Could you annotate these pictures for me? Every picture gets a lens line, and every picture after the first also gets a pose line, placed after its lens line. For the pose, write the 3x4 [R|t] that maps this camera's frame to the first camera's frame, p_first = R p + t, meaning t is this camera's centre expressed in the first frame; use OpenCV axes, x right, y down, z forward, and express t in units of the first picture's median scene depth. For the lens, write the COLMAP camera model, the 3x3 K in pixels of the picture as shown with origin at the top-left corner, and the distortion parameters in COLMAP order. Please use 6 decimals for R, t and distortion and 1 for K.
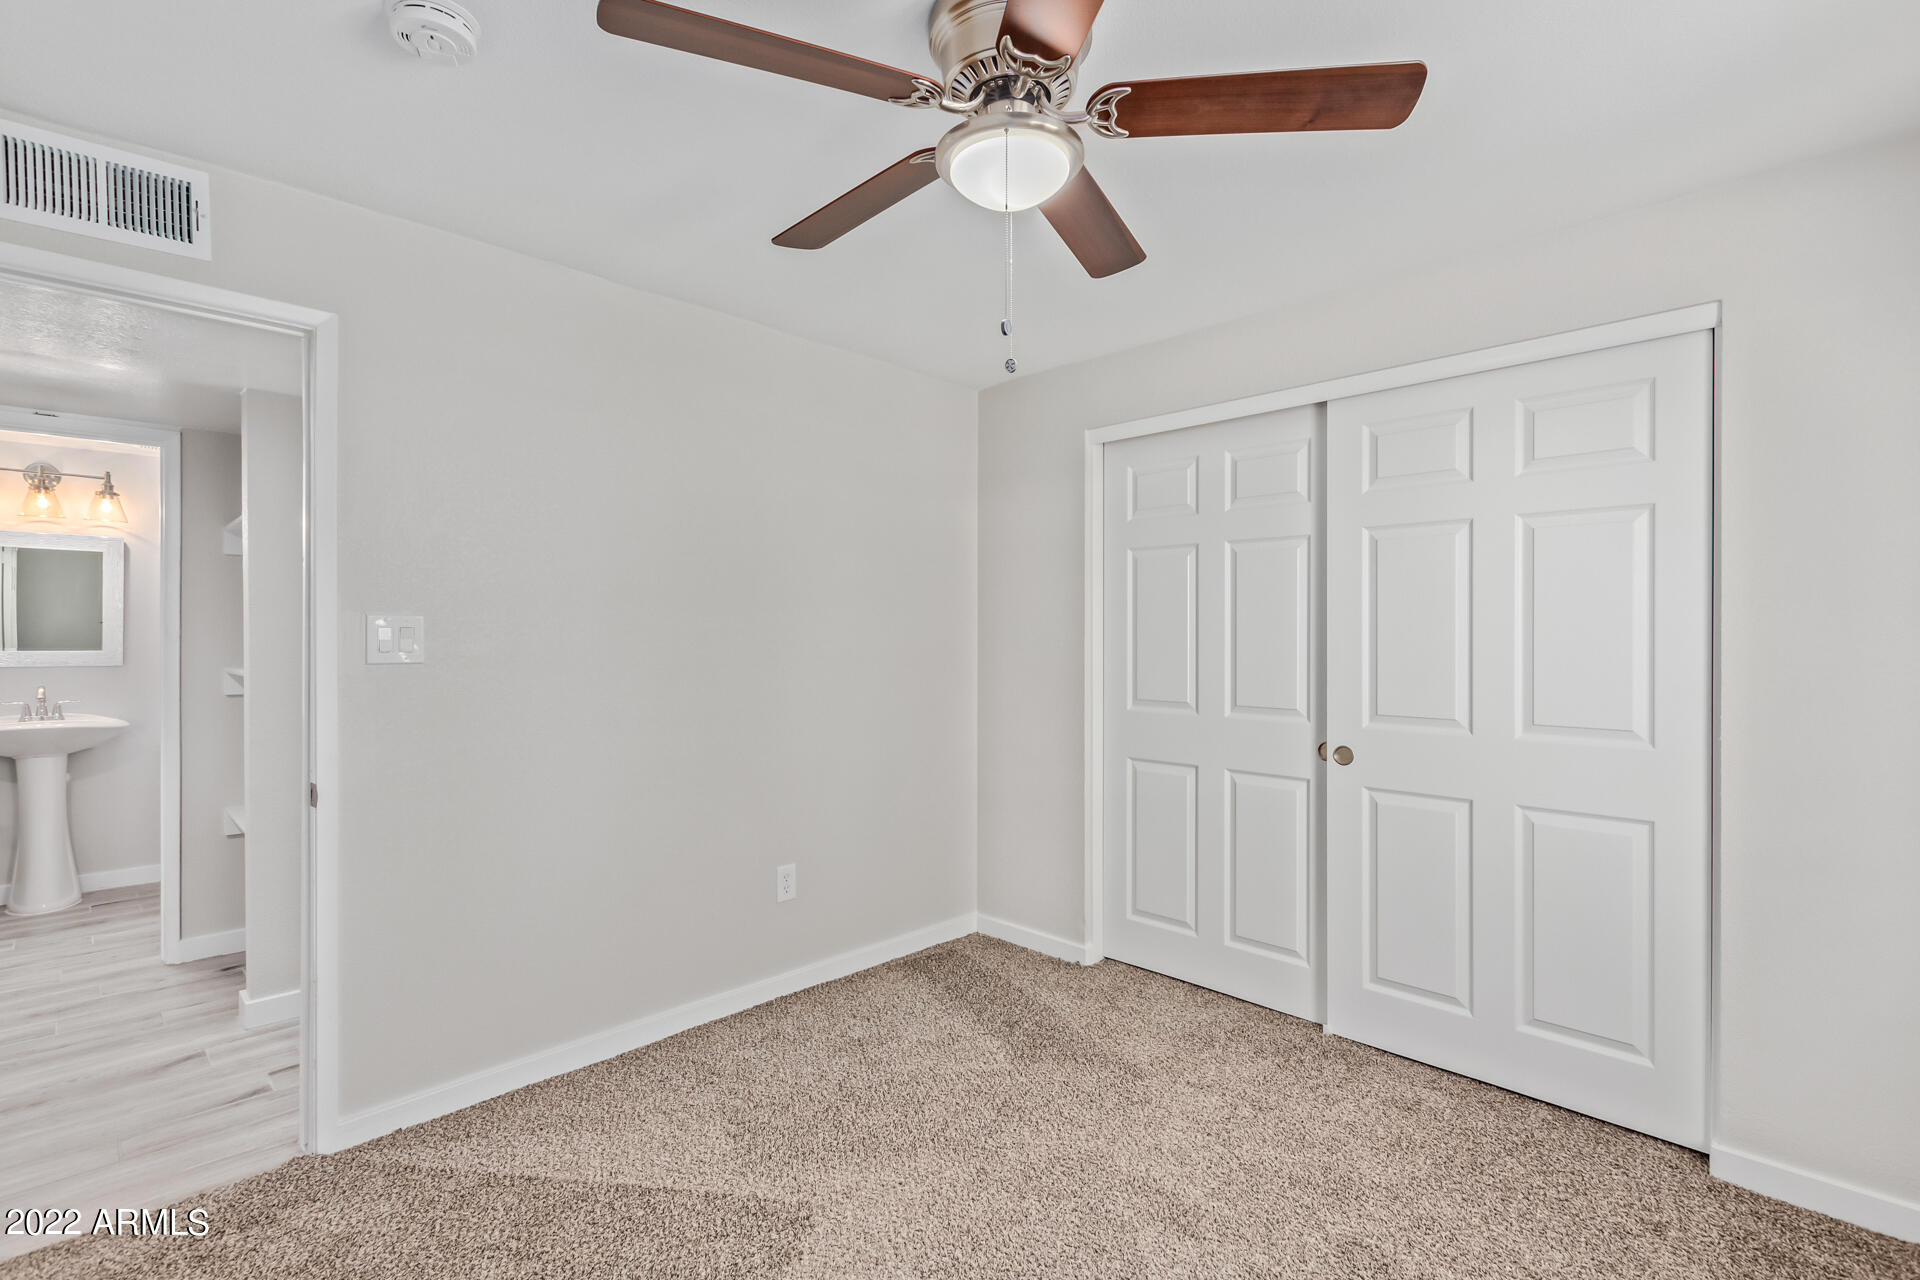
lens RADIAL K [[873.7, 0, 960.0], [0, 873.7, 640.0], [0, 0, 1]] dist [0.009852, -0.006814]
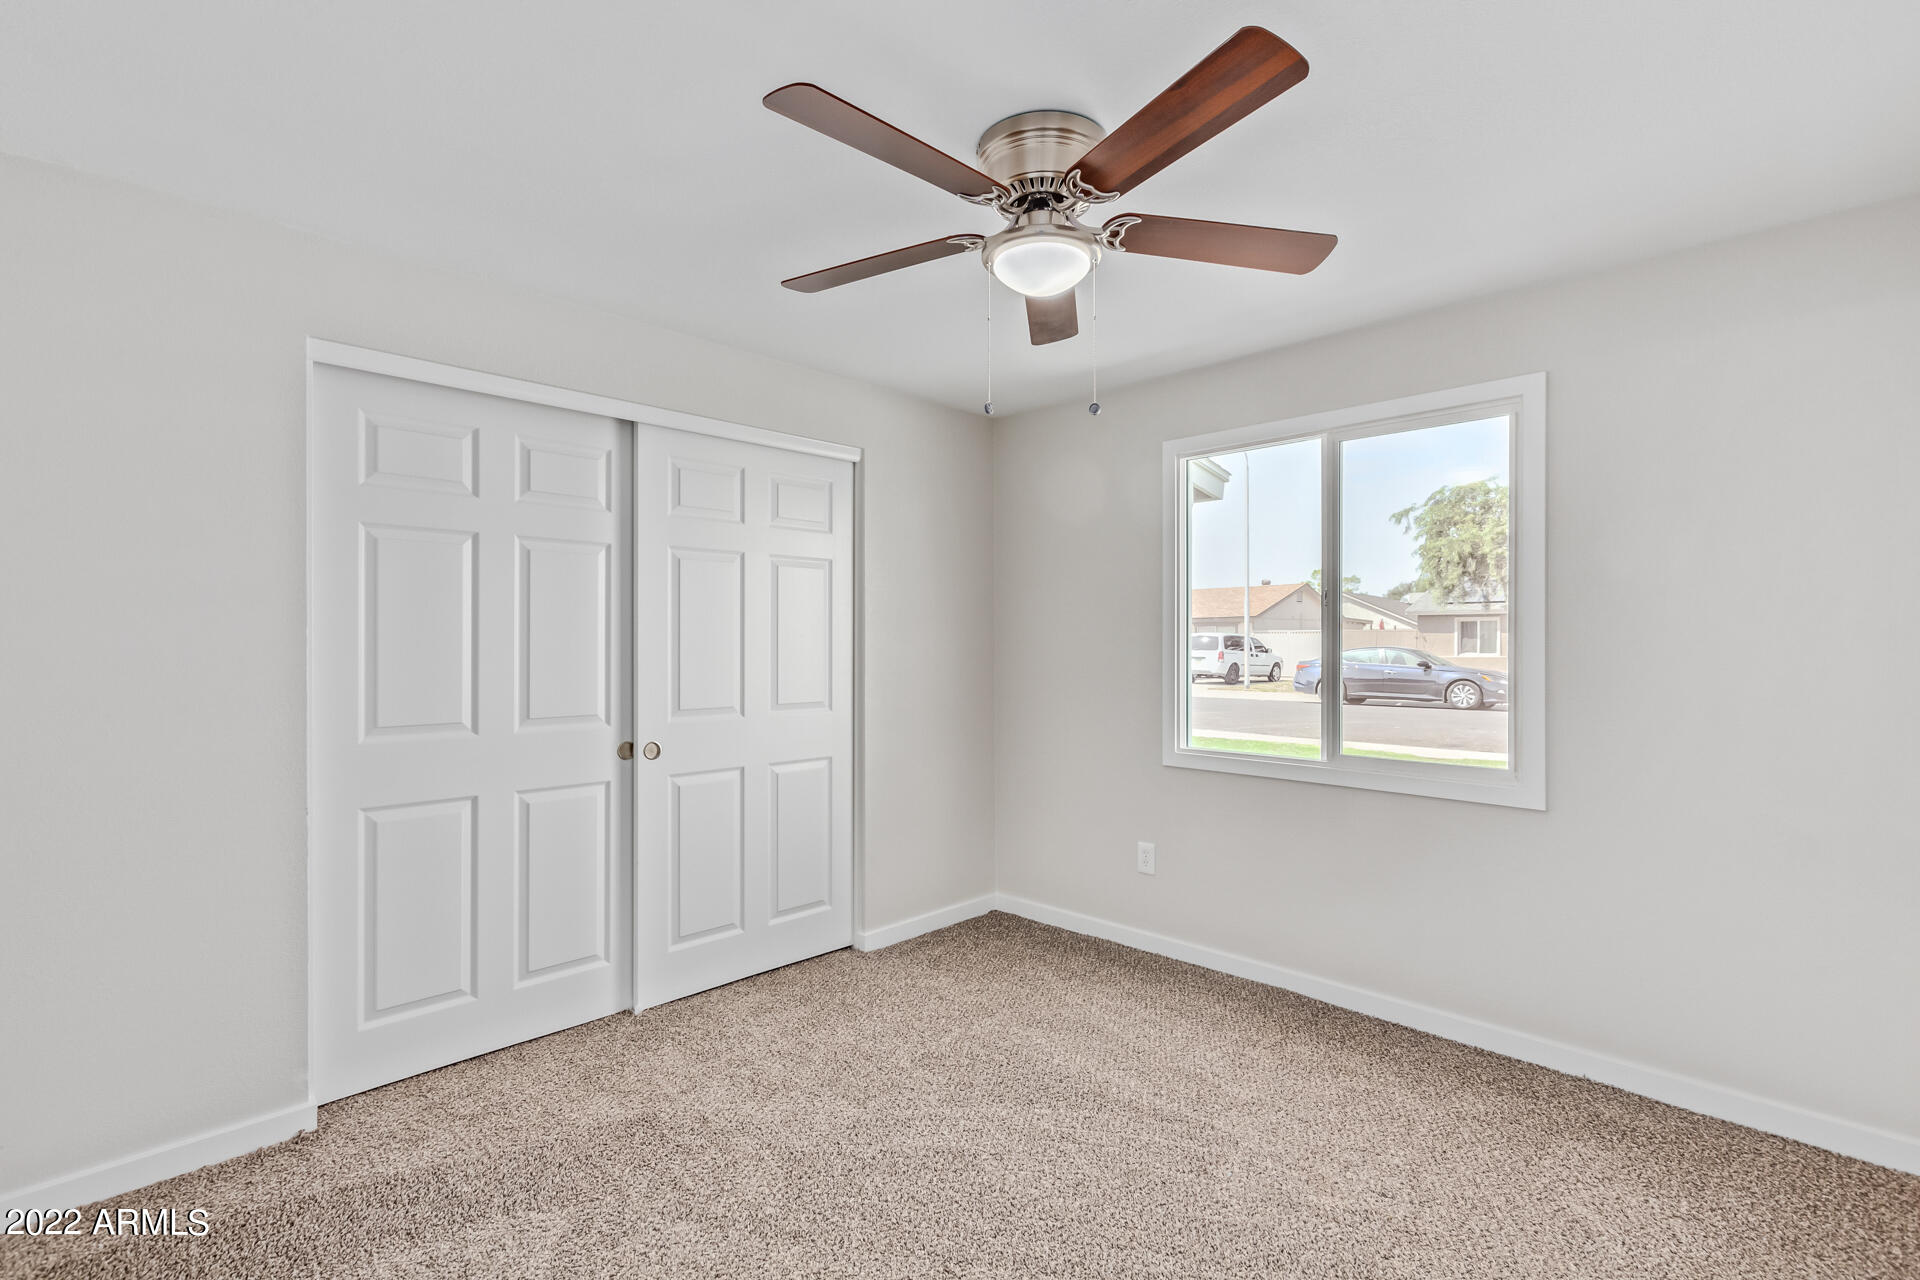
lens RADIAL K [[873.7, 0, 960.0], [0, 873.7, 640.0], [0, 0, 1]] dist [0.009852, -0.006814]
pose [[-0.013039, -0.003624, 0.999908, -0.637299], [-0.000695, 0.999993, 0.003615, -0.010998], [-0.999915, -0.000648, -0.013042, 0.602205]]
